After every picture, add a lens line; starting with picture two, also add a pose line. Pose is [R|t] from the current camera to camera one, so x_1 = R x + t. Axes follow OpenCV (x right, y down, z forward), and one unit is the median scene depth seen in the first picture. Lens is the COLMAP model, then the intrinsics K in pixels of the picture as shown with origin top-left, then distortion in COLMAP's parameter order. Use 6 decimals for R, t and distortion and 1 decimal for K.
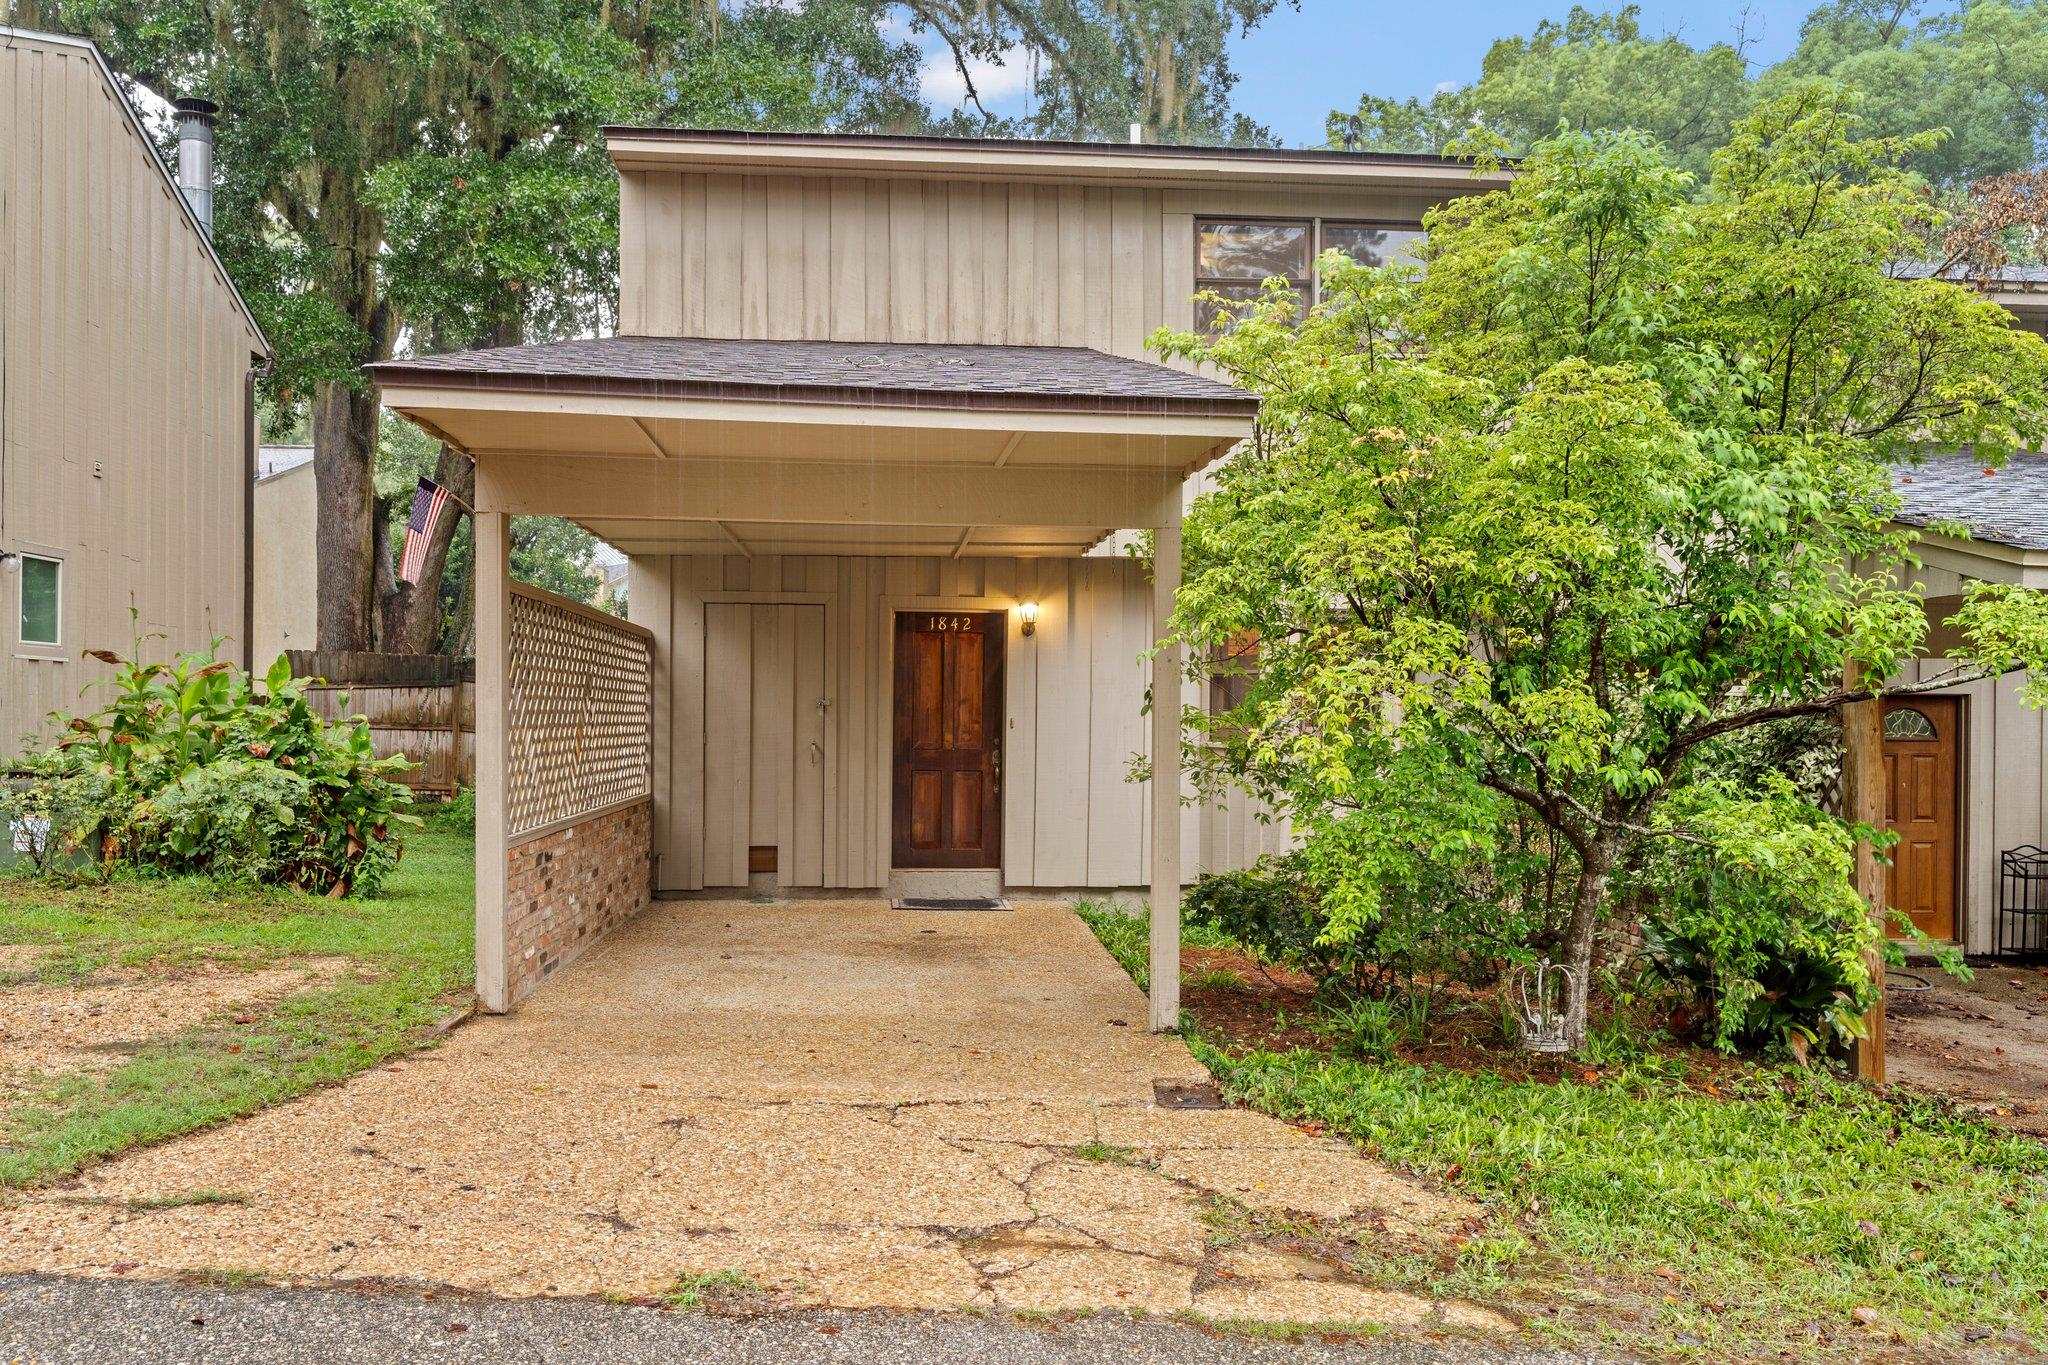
lens RADIAL K [[1638.7, 0, 1026.7], [0, 1638.7, 716.5], [0, 0, 1]] dist [-0.001696, 0.009901]
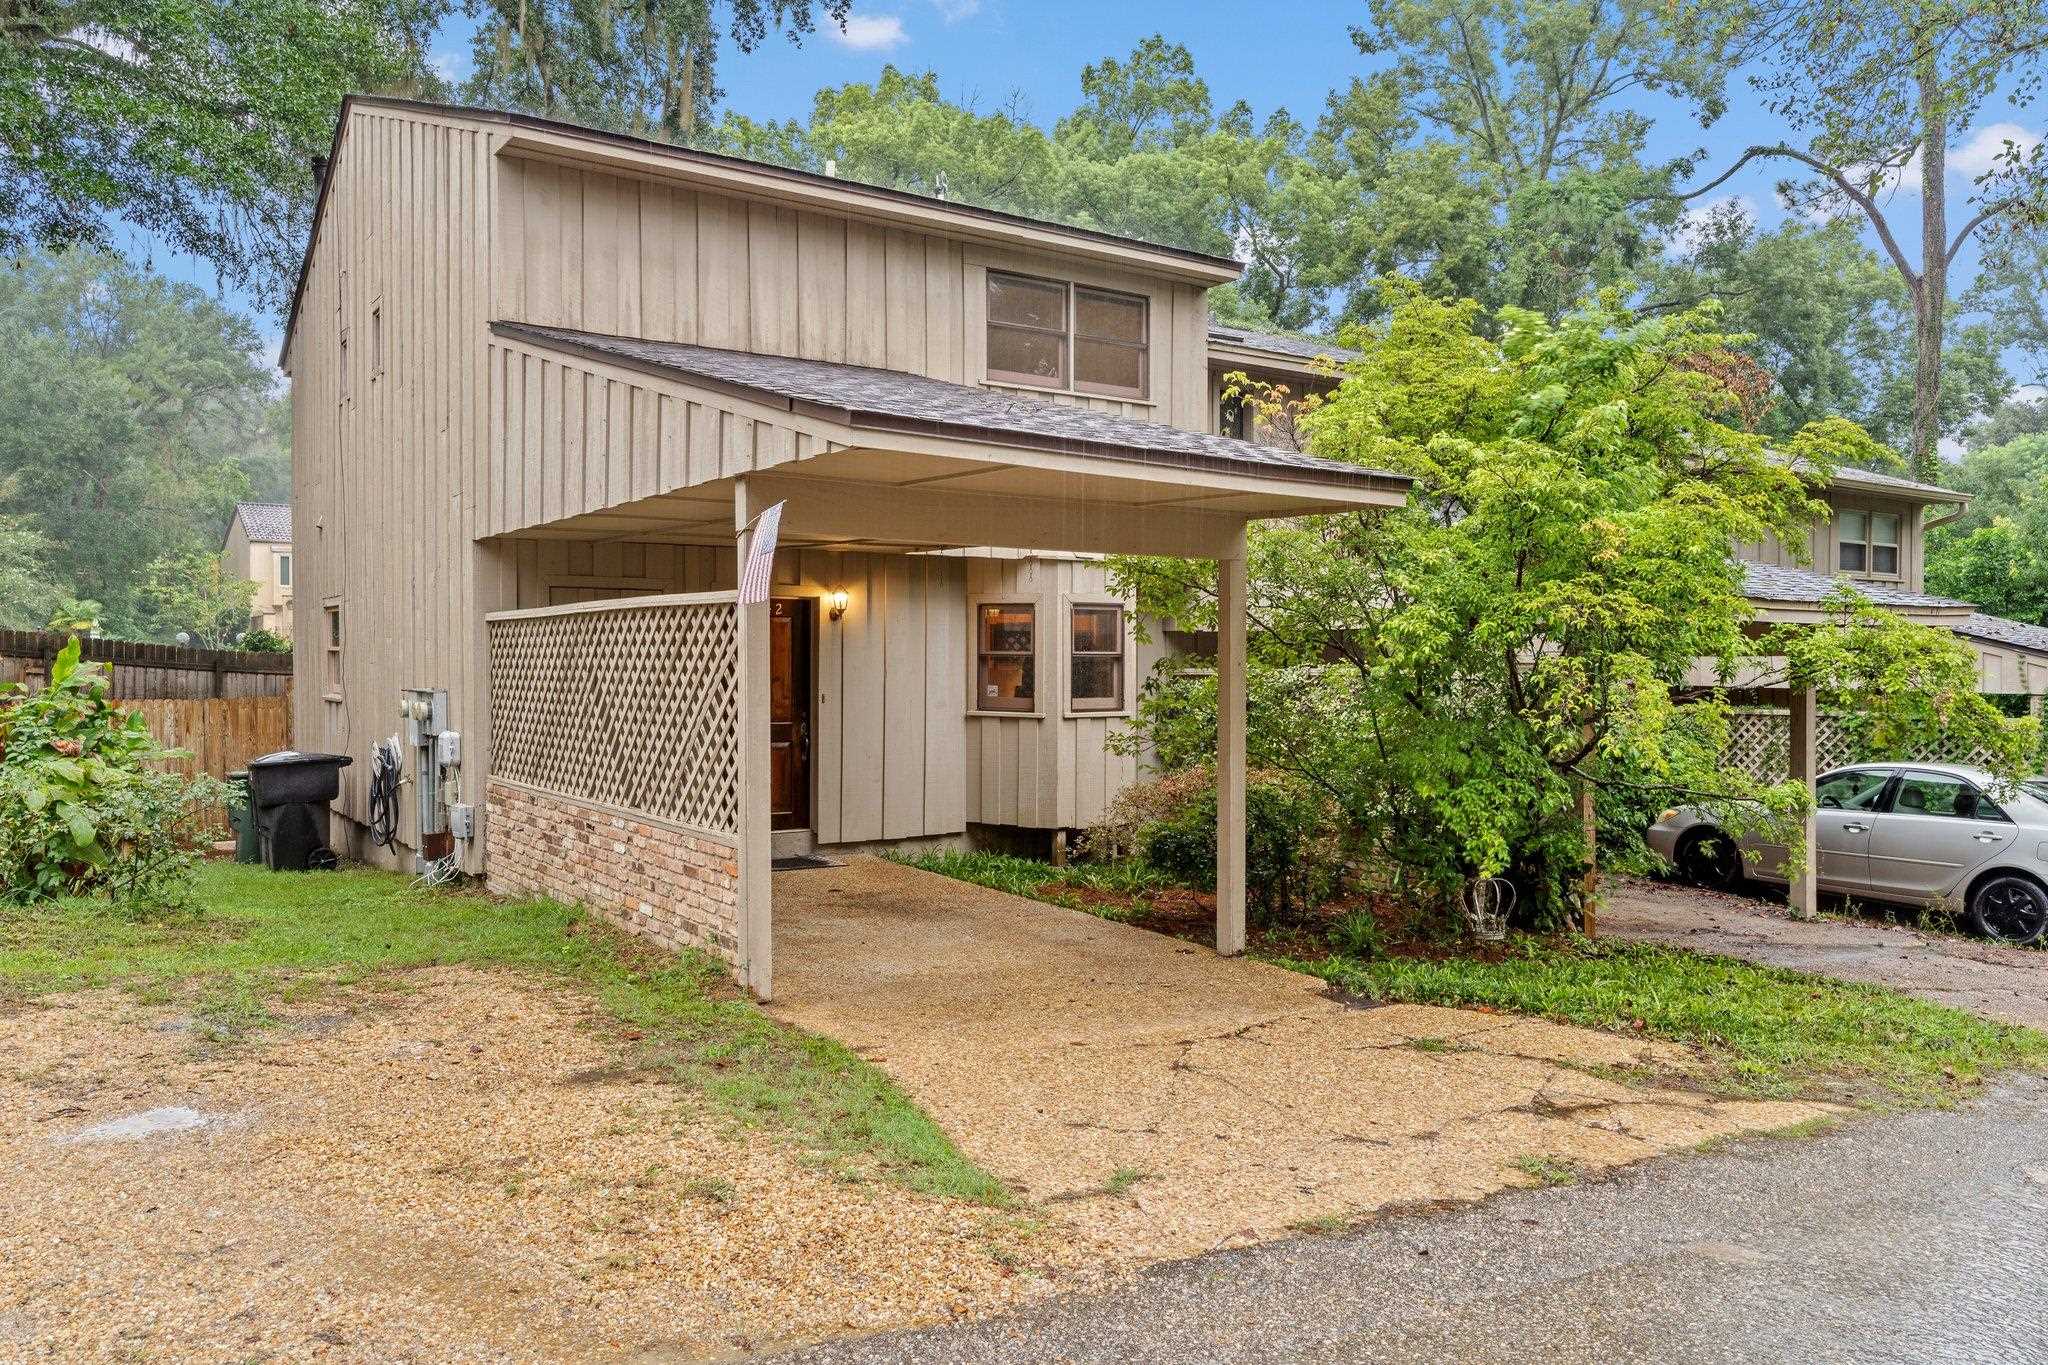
lens RADIAL K [[1485.9, 0, 1019.7], [0, 1485.9, 678.8], [0, 0, 1]] dist [0.000514, 0.001576]
pose [[0.867917, -0.011670, 0.496573, -0.425278], [0.003260, 0.999836, 0.017800, -0.029224], [-0.496699, -0.013830, 0.867813, 0.054861]]
